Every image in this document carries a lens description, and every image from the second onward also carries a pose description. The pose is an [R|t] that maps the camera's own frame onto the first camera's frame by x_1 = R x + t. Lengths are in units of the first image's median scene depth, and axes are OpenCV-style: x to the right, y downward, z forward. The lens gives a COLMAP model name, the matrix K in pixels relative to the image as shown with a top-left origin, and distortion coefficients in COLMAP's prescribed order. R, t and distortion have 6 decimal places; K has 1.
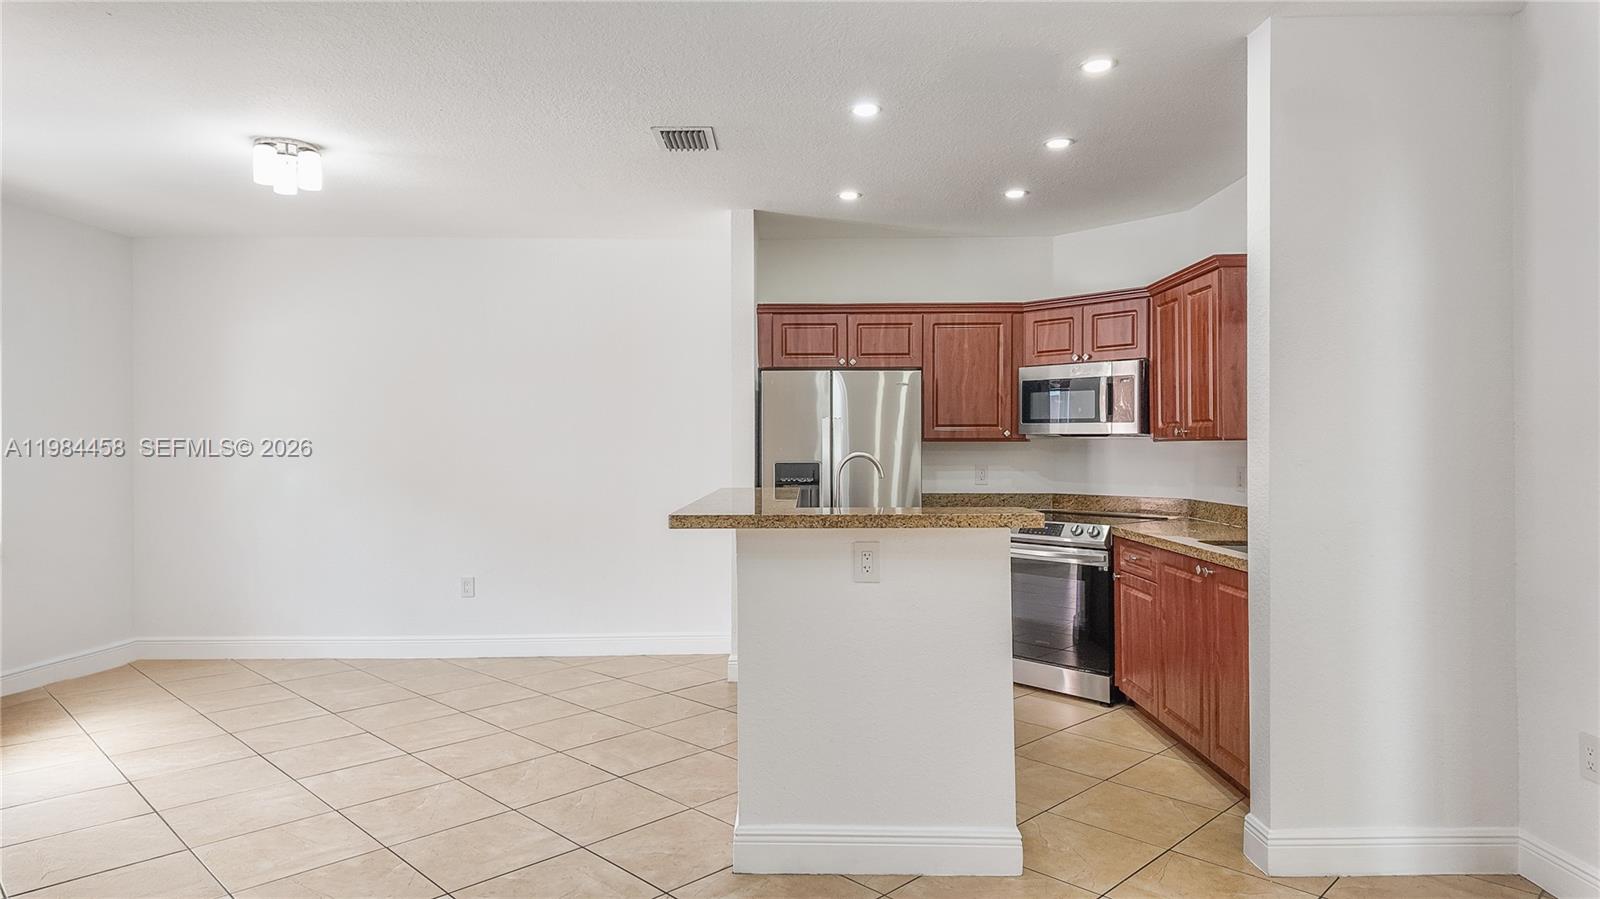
lens RADIAL K [[917.5, 0, 800.0], [0, 917.5, 449.5], [0, 0, 1]] dist [0.001323, -0.000051]
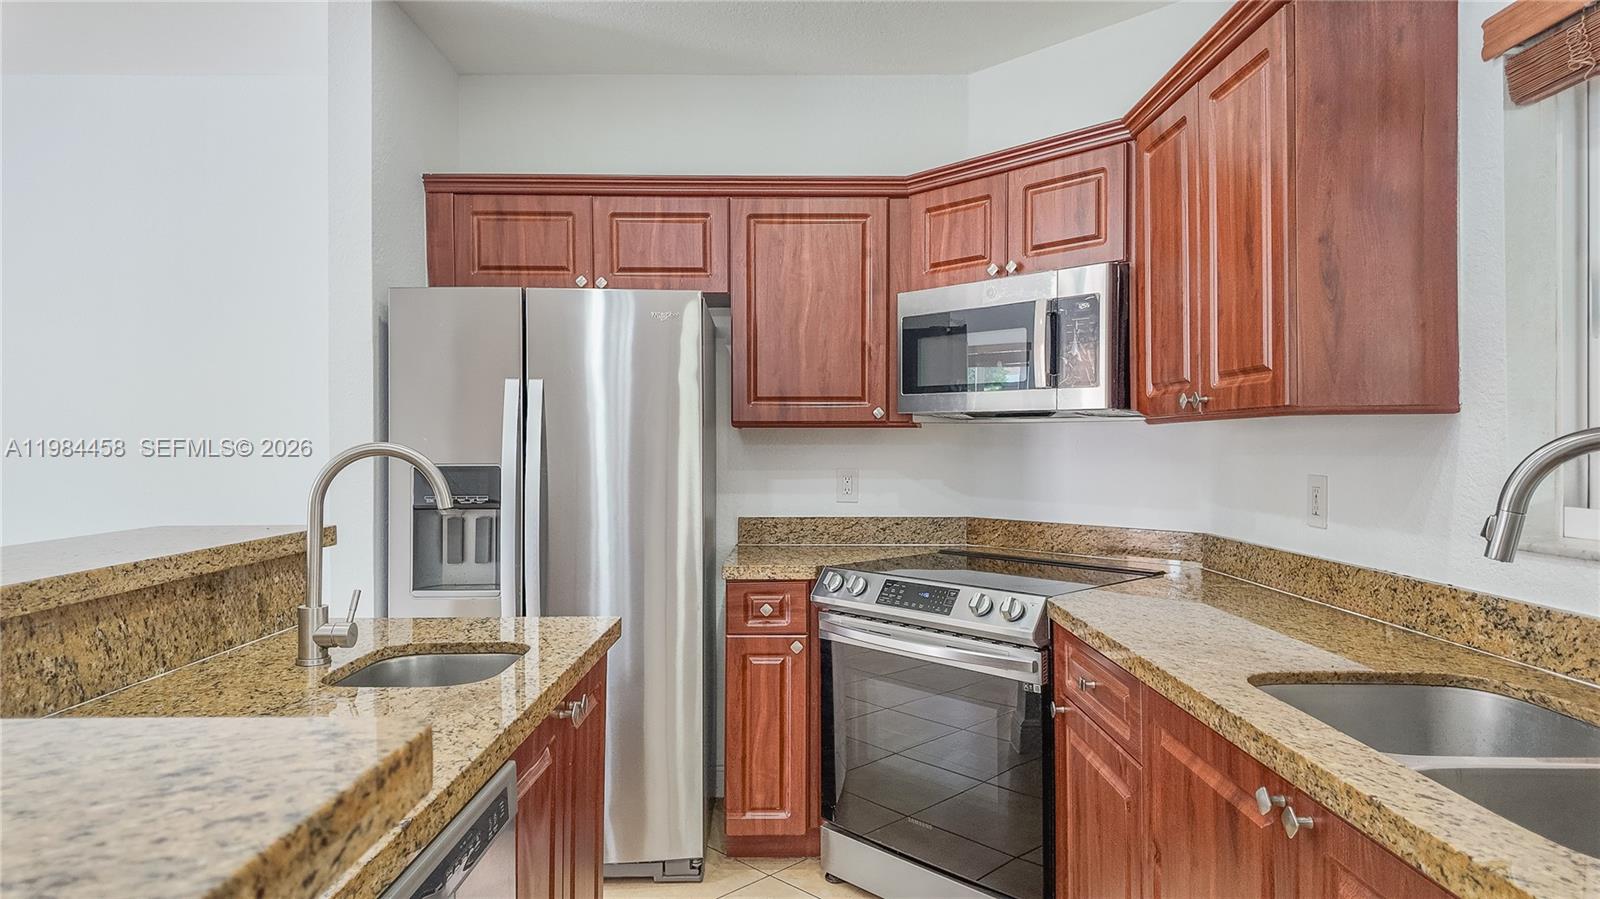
lens RADIAL K [[976.1, 0, 800.0], [0, 976.1, 449.5], [0, 0, 1]] dist [0.000790, -0.000607]
pose [[0.999552, 0.001968, 0.029867, 0.170322], [-0.002002, 0.999997, 0.001107, 0.004620], [-0.029865, -0.001166, 0.999553, 0.433871]]
